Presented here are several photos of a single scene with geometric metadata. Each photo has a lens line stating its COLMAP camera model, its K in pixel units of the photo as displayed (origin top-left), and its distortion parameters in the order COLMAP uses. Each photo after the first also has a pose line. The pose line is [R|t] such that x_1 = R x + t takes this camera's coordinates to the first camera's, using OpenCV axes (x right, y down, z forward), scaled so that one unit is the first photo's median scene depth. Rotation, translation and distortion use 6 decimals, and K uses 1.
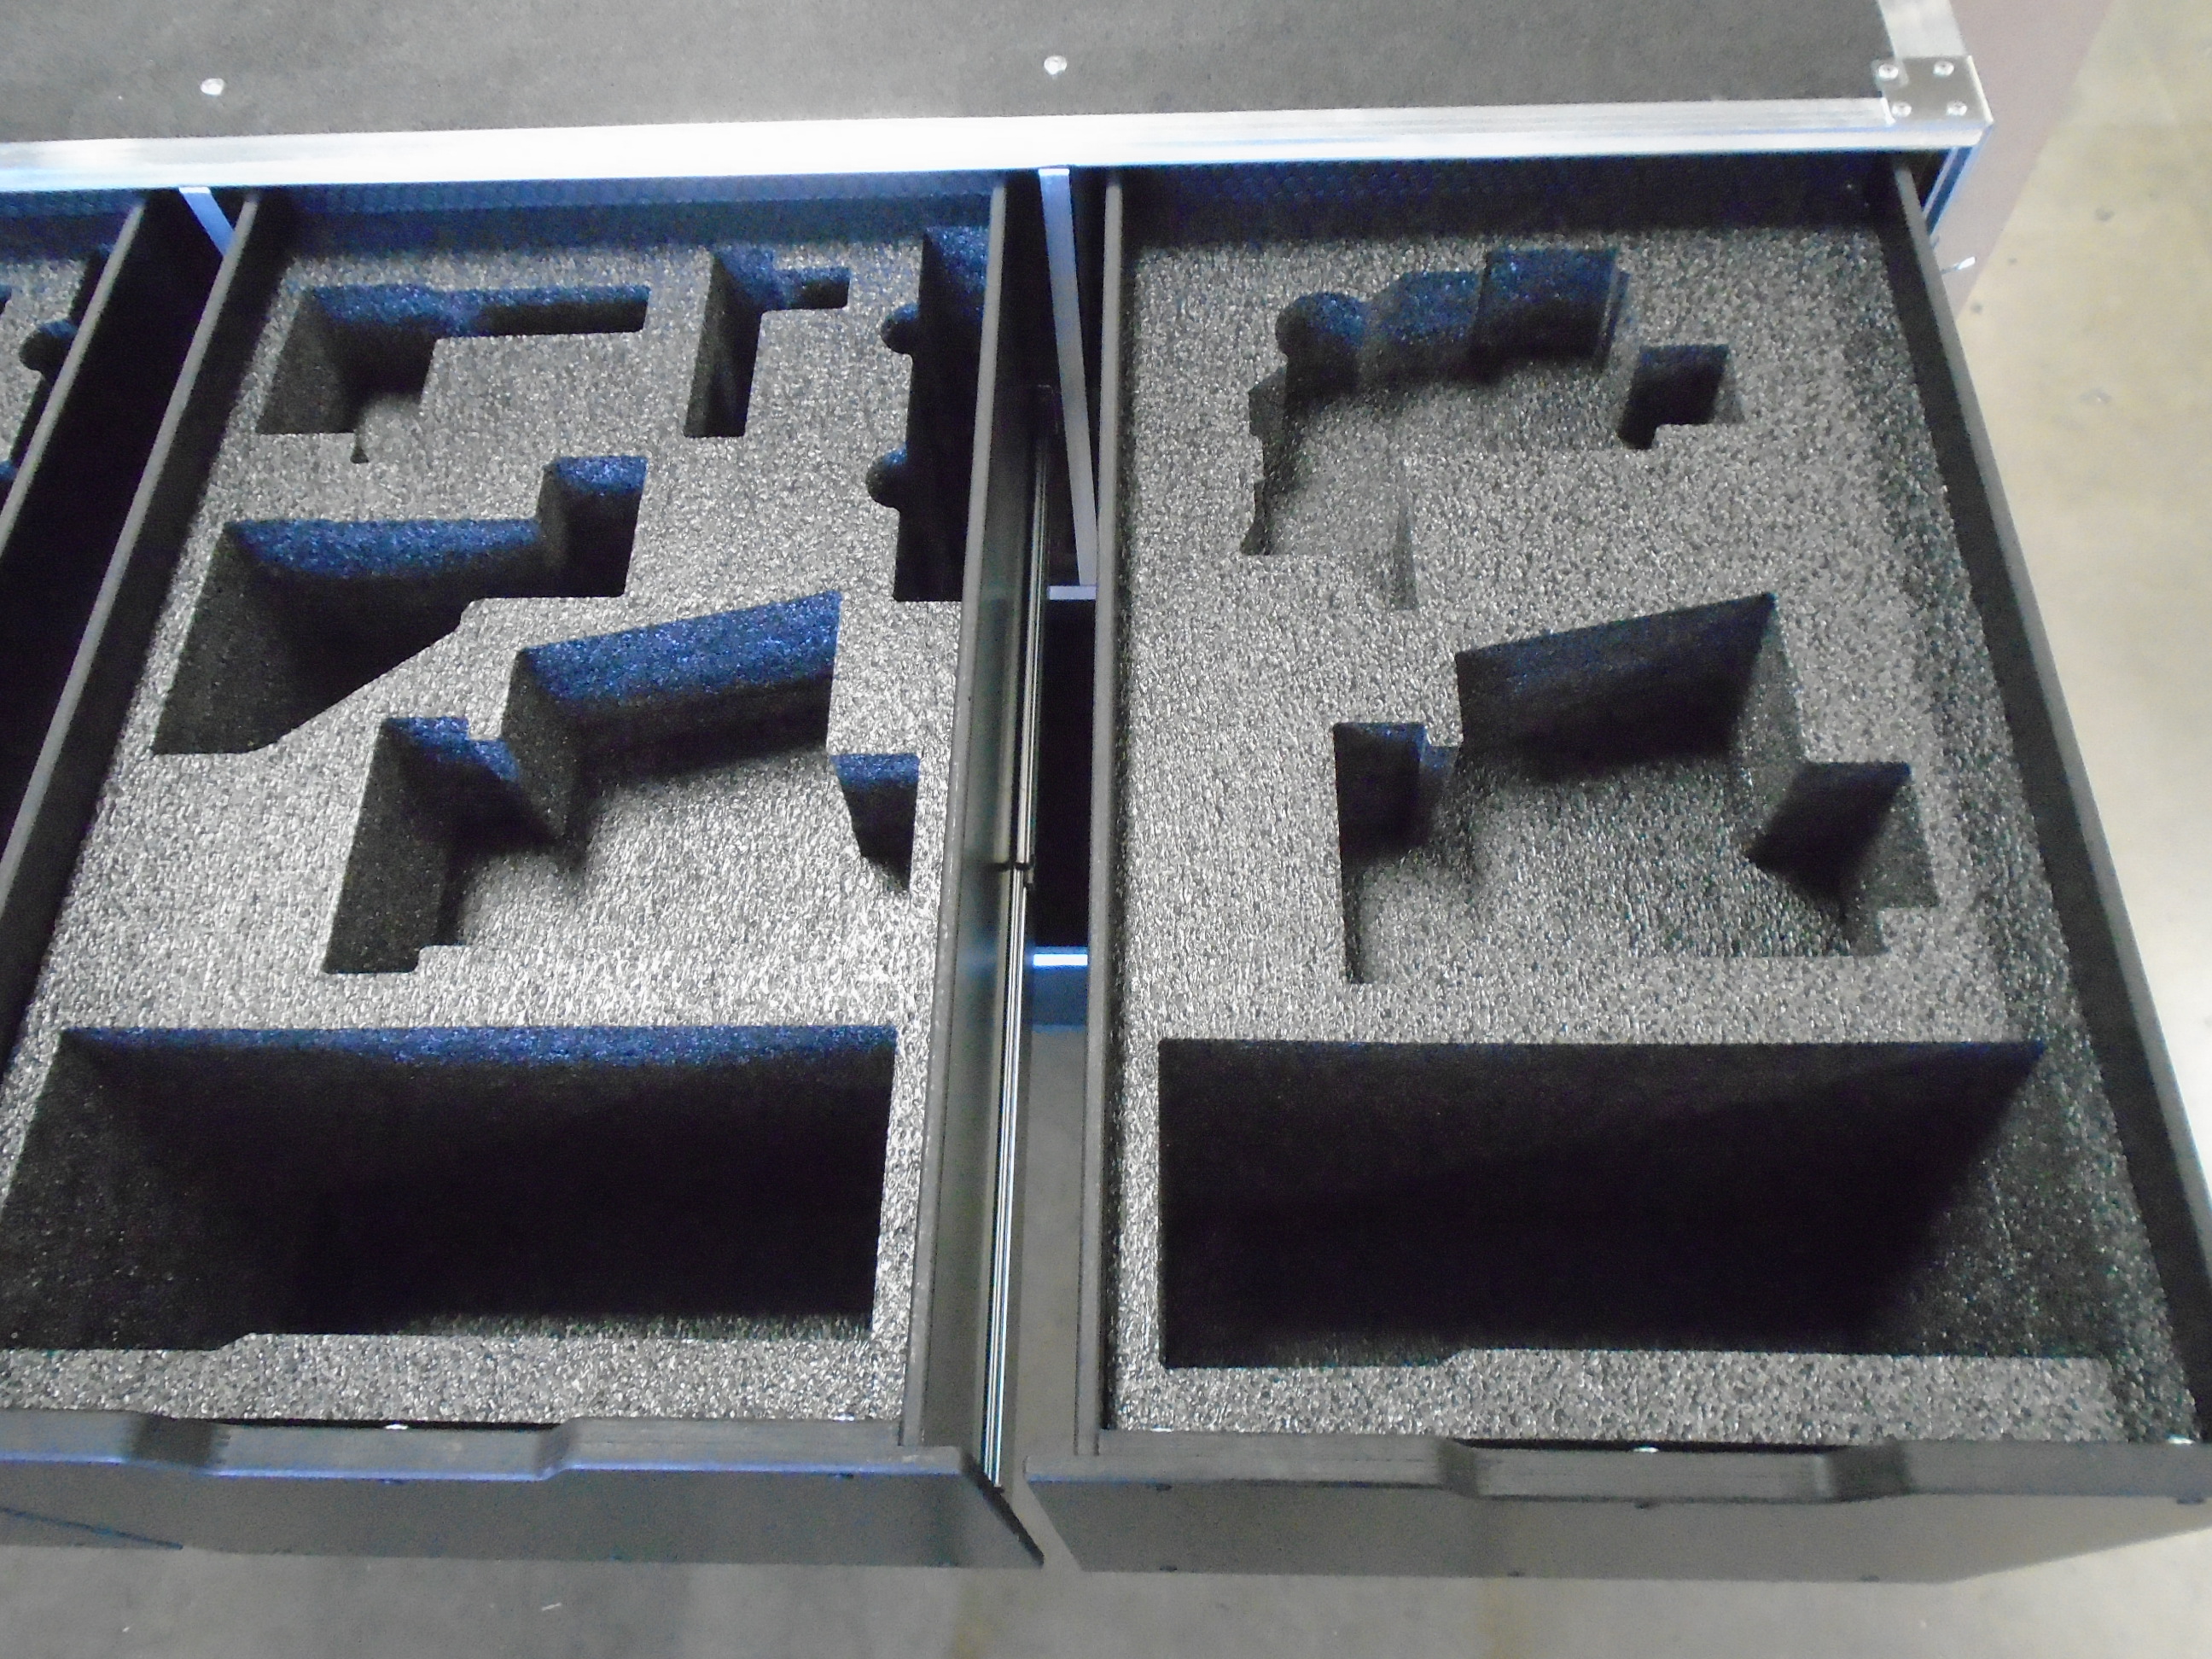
lens RADIAL K [[1693.6, 0, 1094.7], [0, 1693.6, 825.0], [0, 0, 1]] dist [-0.000382, -0.007555]
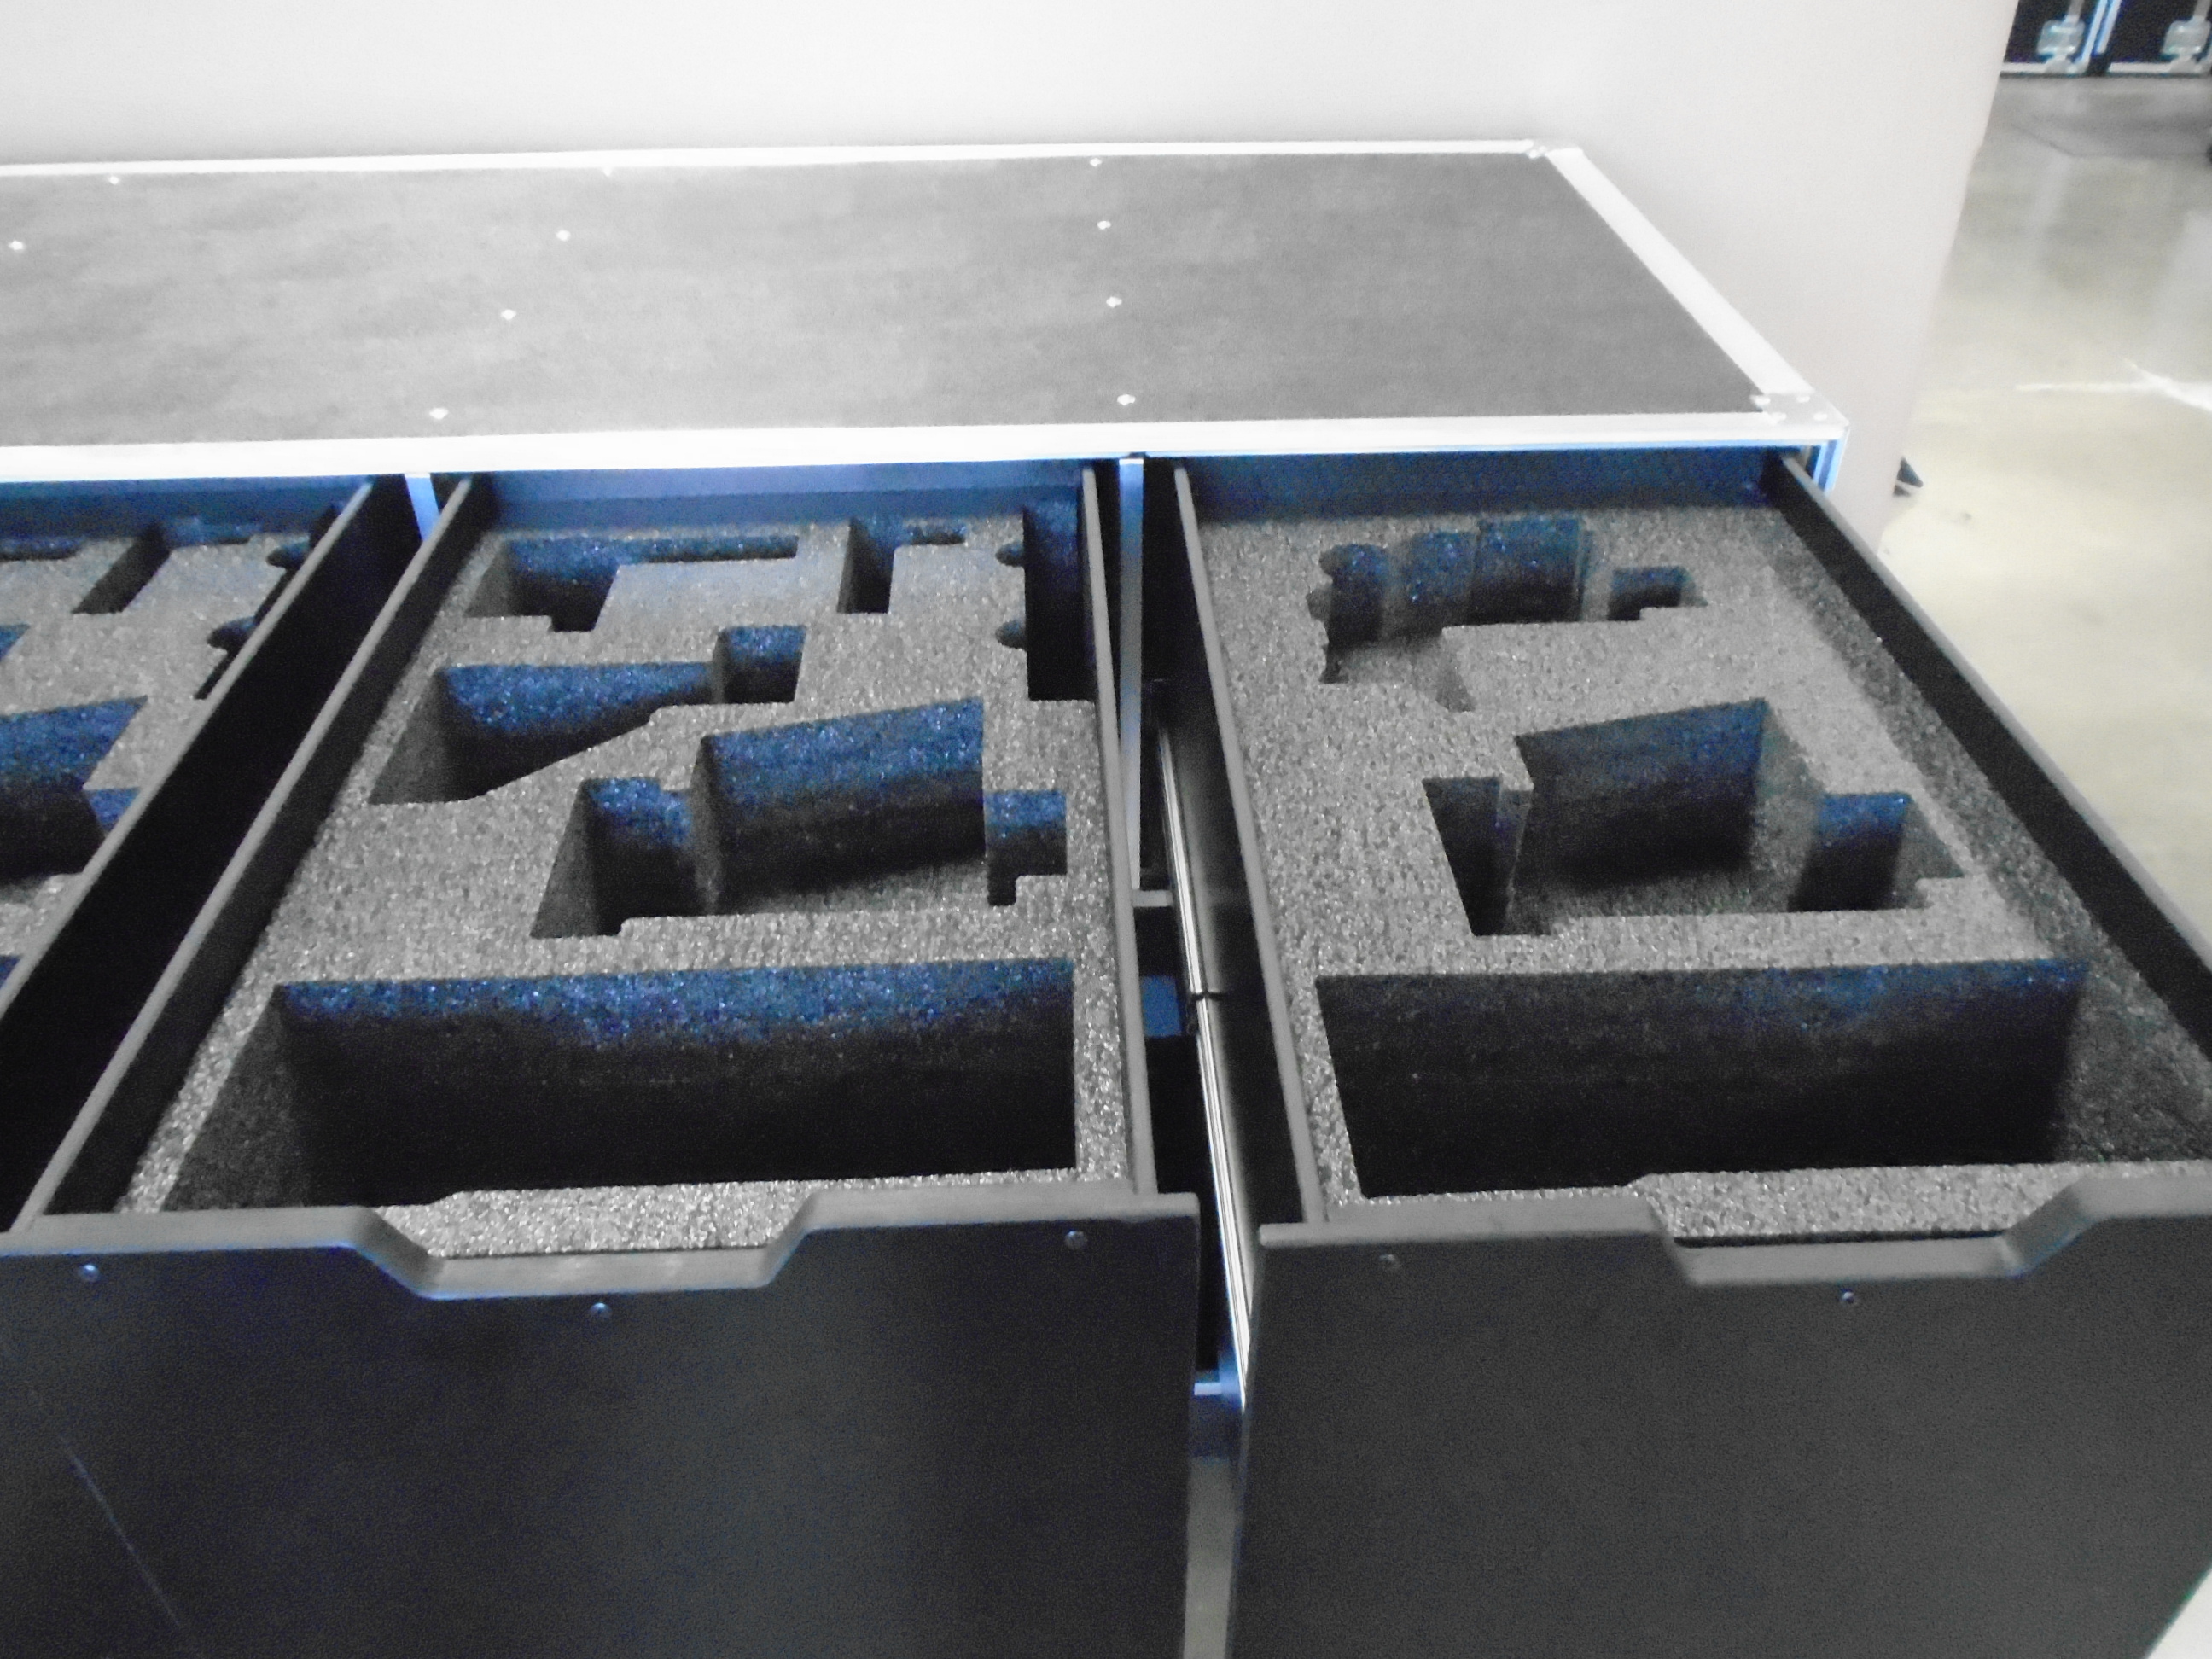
lens RADIAL K [[1697.3, 0, 1093.6], [0, 1697.3, 826.7], [0, 0, 1]] dist [-0.006208, -0.003128]
pose [[0.997569, -0.001484, 0.069675, -0.157645], [0.030931, 0.905335, -0.423569, 0.439928], [-0.062450, 0.424695, 0.903180, -0.018757]]
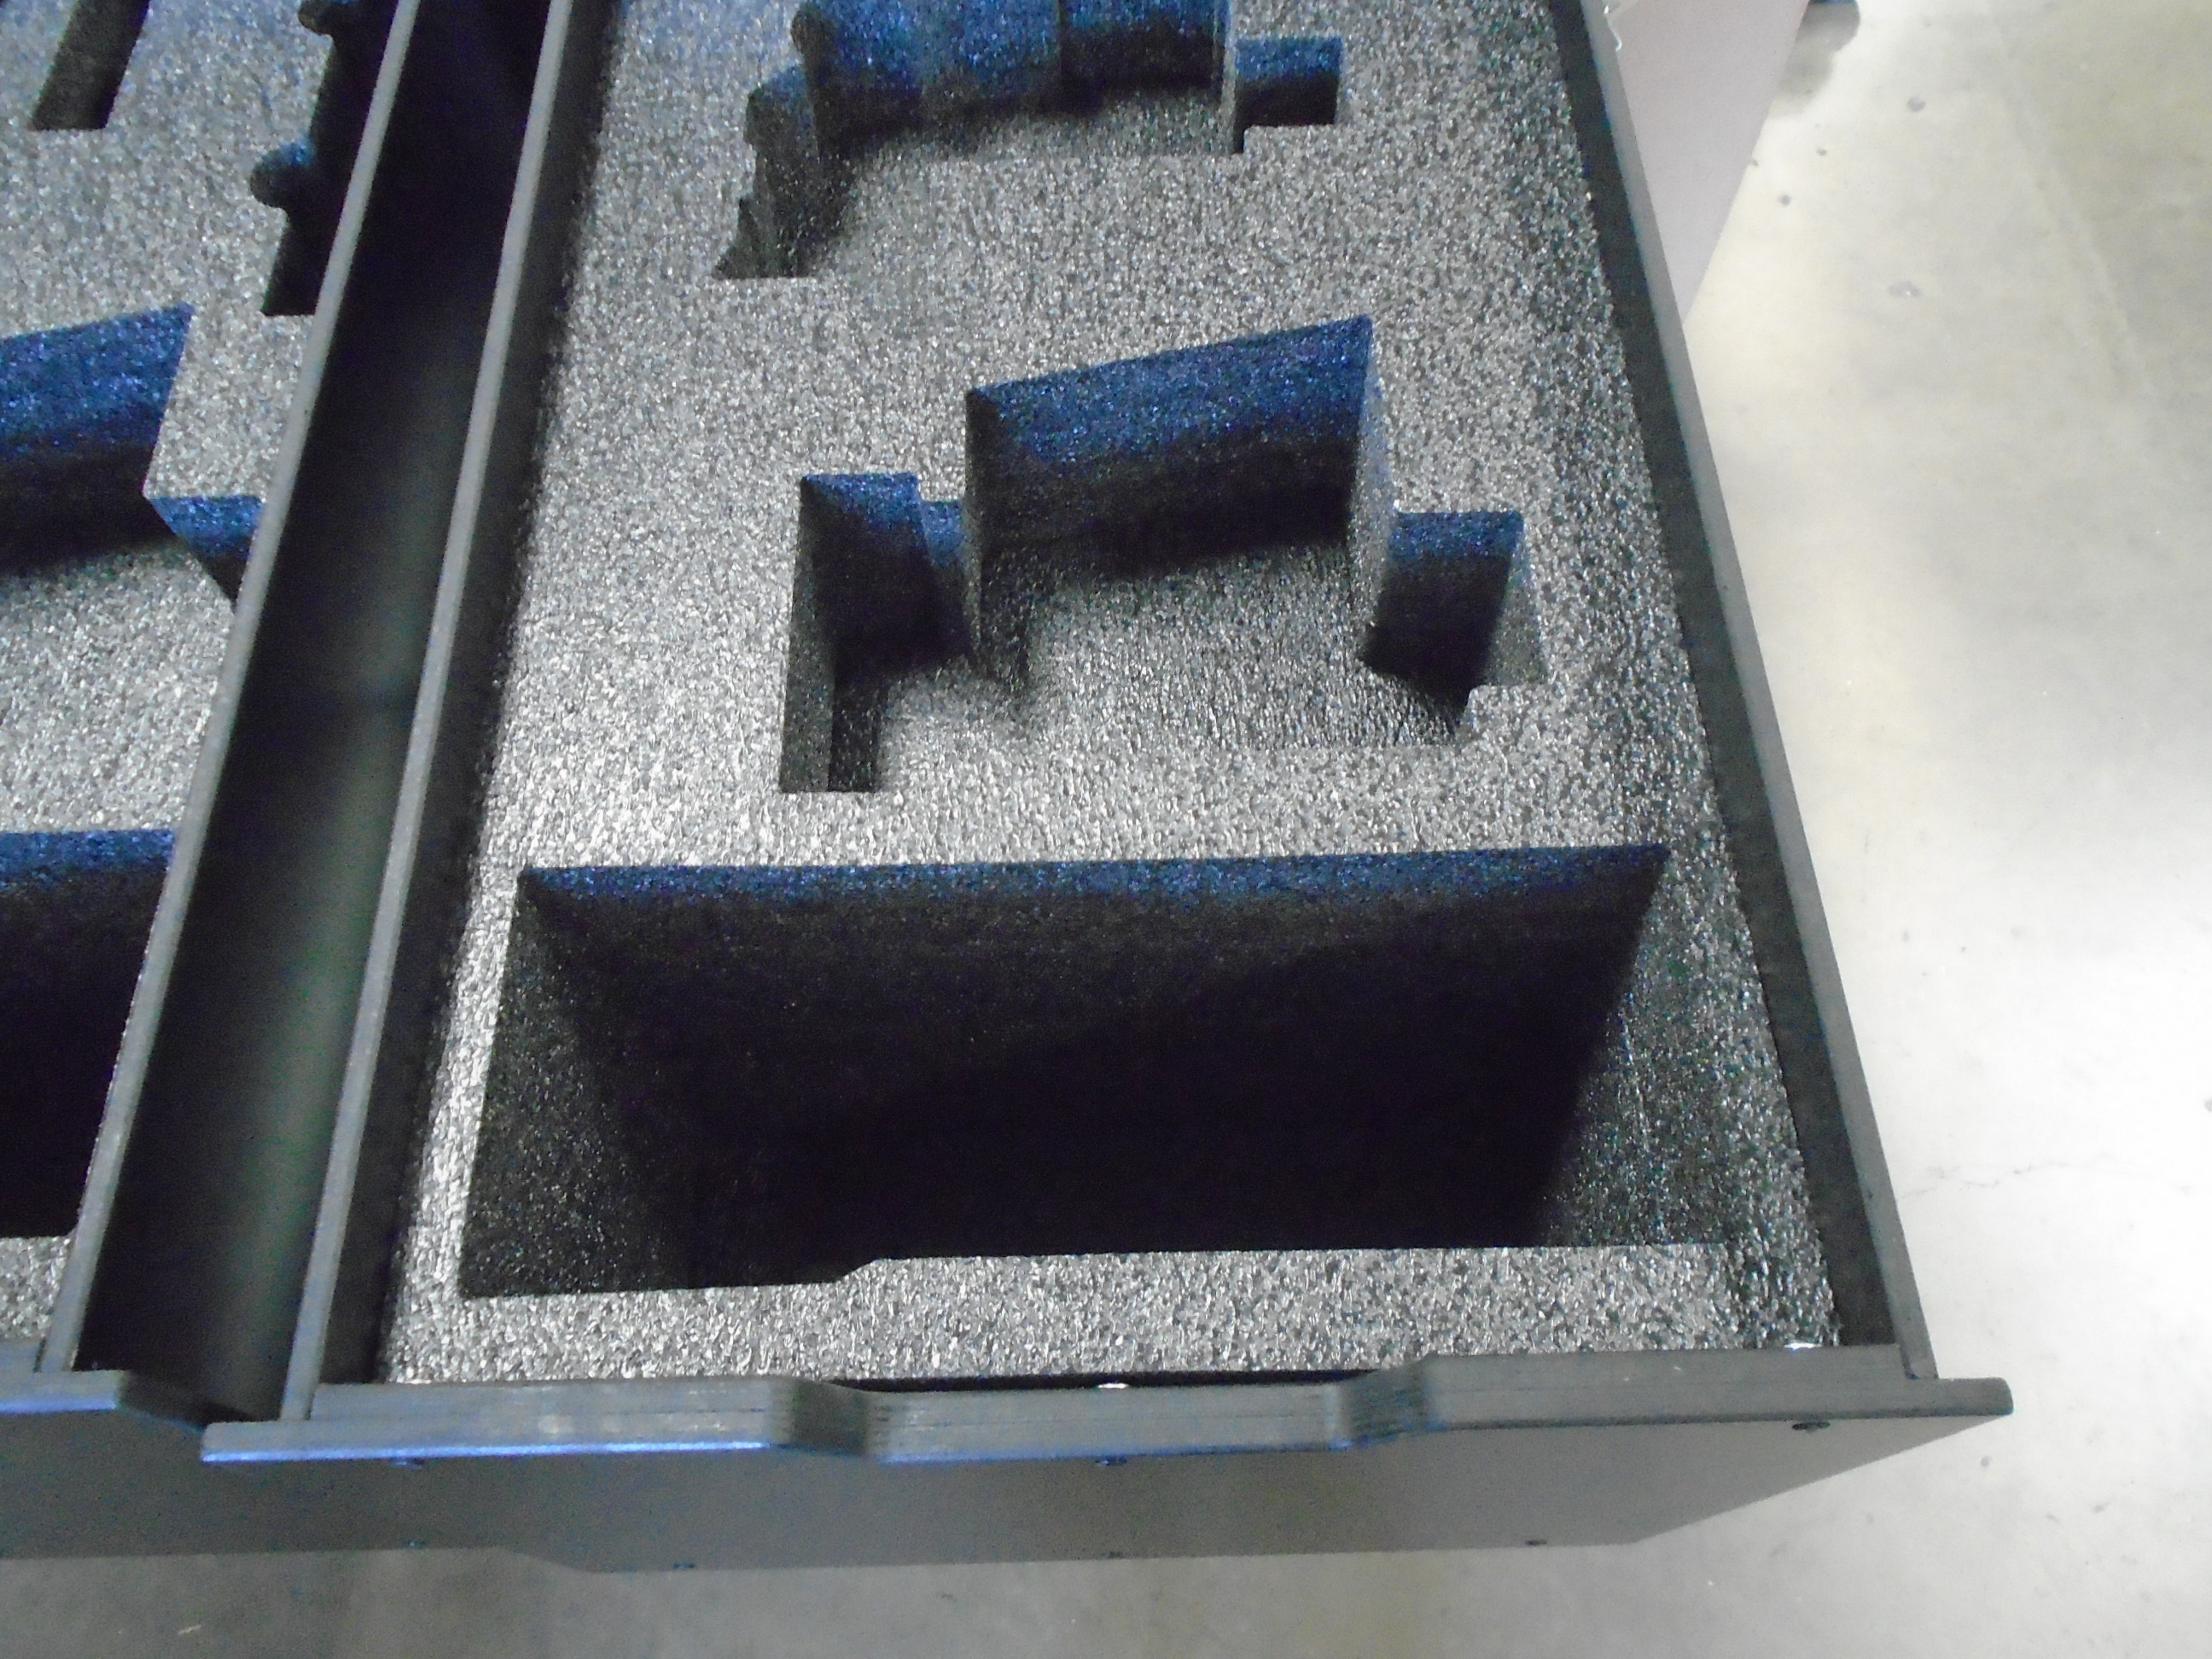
lens RADIAL K [[1697.3, 0, 1093.6], [0, 1697.3, 826.7], [0, 0, 1]] dist [-0.006208, -0.003128]
pose [[0.998214, -0.019234, 0.056559, 0.220239], [0.018740, 0.999782, 0.009240, 0.092956], [-0.056724, -0.008163, 0.998357, 0.207656]]
